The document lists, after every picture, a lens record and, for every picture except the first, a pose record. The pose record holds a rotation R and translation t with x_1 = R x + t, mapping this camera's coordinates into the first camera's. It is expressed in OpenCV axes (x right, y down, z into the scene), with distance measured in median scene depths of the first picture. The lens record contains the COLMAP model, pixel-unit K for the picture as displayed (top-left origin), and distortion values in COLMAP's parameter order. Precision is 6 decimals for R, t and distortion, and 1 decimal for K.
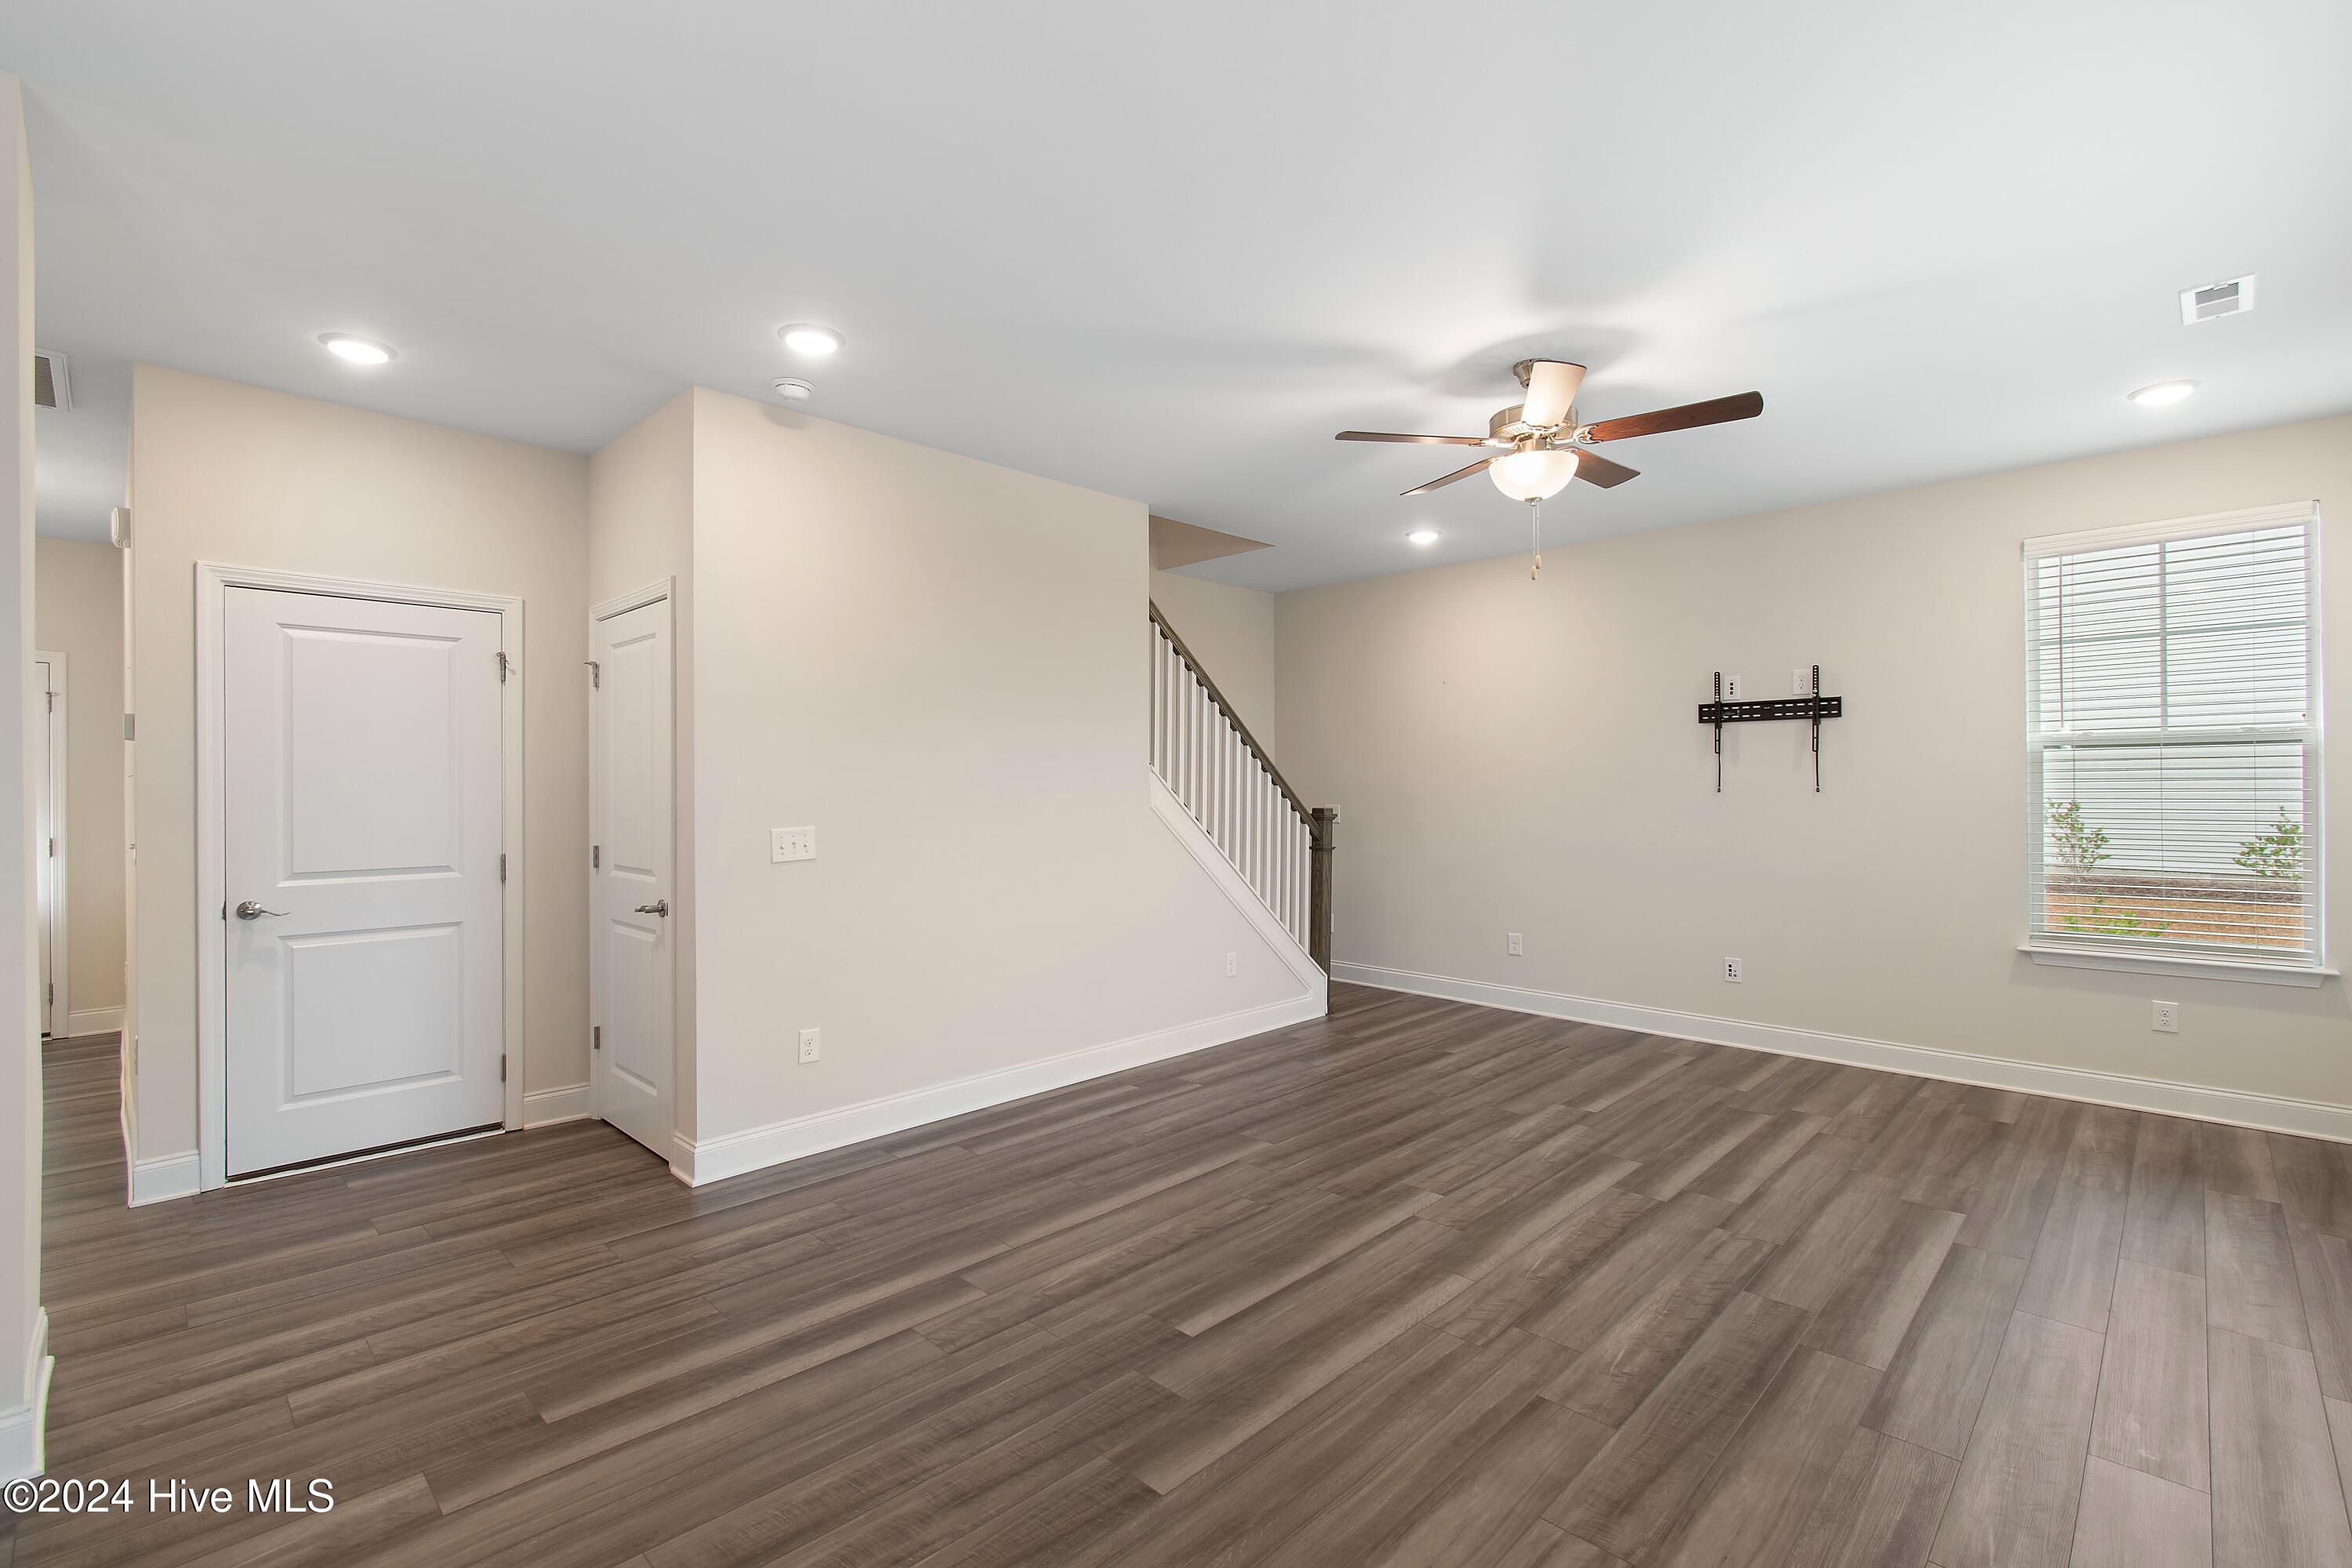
lens RADIAL K [[1036.7, 0, 1176.0], [0, 1036.7, 784.0], [0, 0, 1]] dist [0.002007, -0.000488]
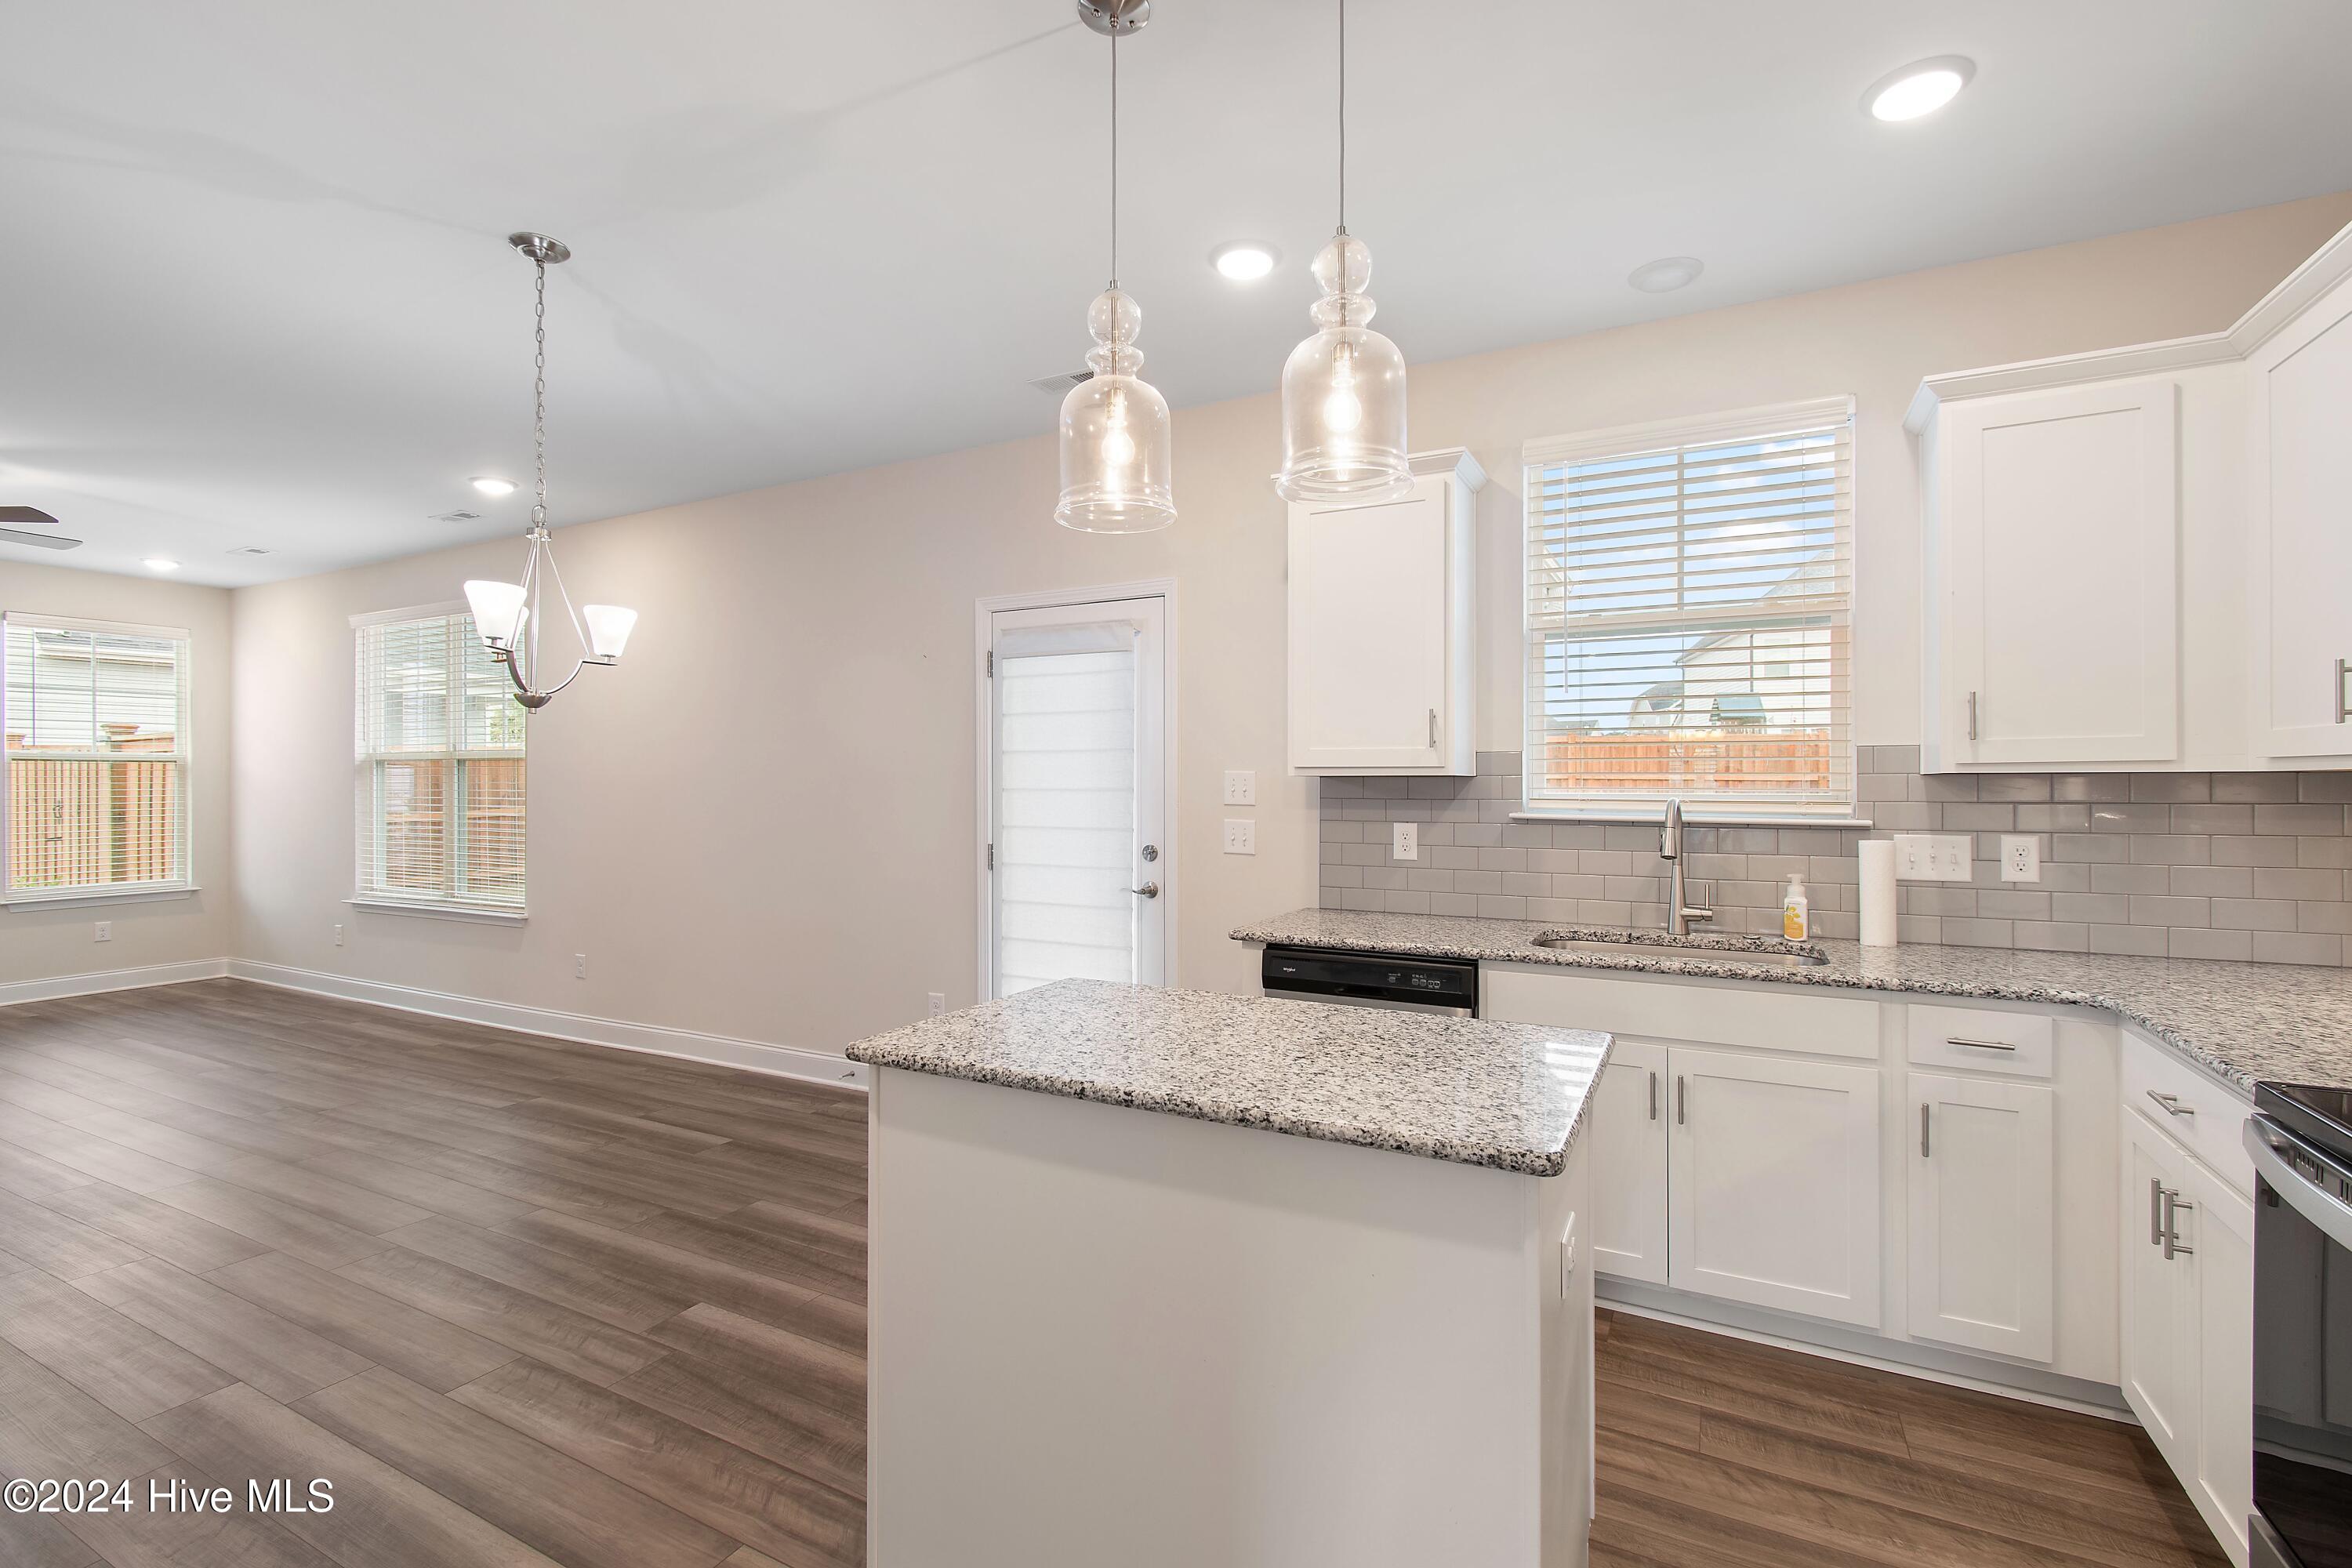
lens RADIAL K [[1034.3, 0, 1179.4], [0, 1034.3, 780.1], [0, 0, 1]] dist [0.001579, -0.000638]
pose [[-0.292438, 0.007187, 0.956258, -1.105865], [0.000743, 0.999973, -0.007288, 0.004916], [-0.956284, -0.001421, -0.292435, -0.121862]]
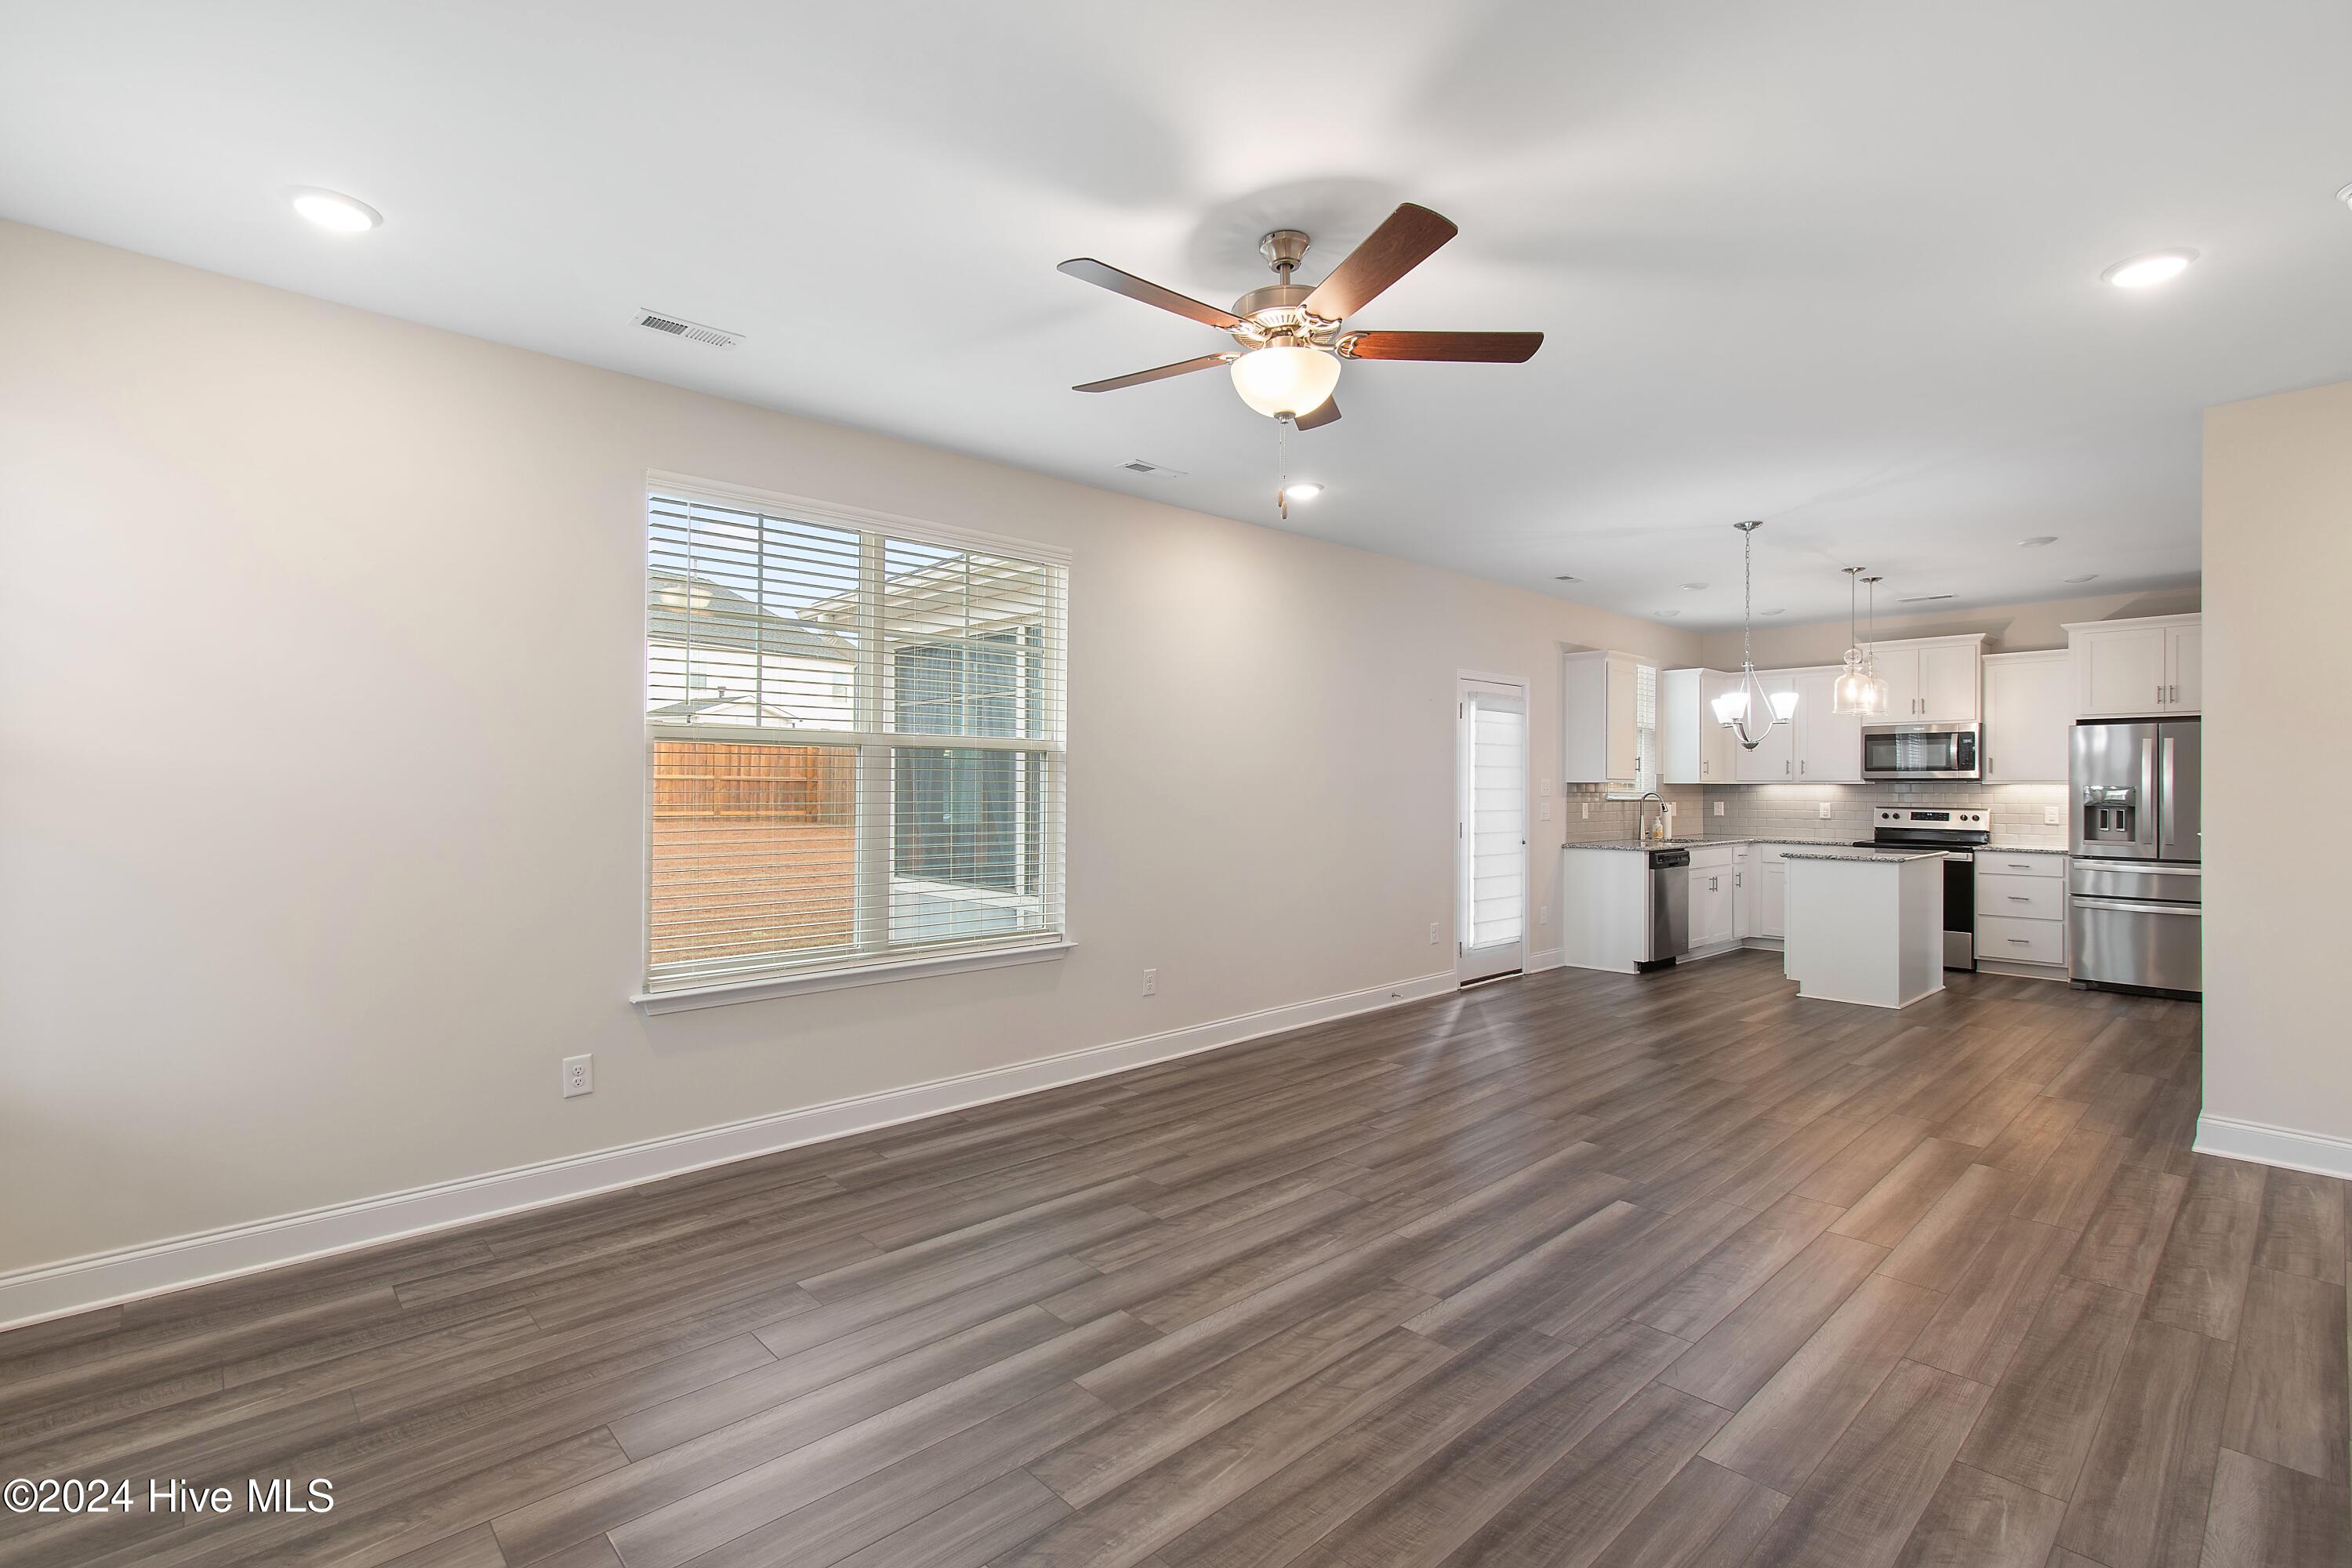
lens RADIAL K [[1075.2, 0, 1179.8], [0, 1075.2, 777.4], [0, 0, 1]] dist [0.005338, 0.000497]
pose [[-0.998921, -0.000079, 0.046433, 0.324817], [-0.000422, 0.999973, -0.007362, 0.001546], [-0.046431, -0.007373, -0.998894, 1.522751]]
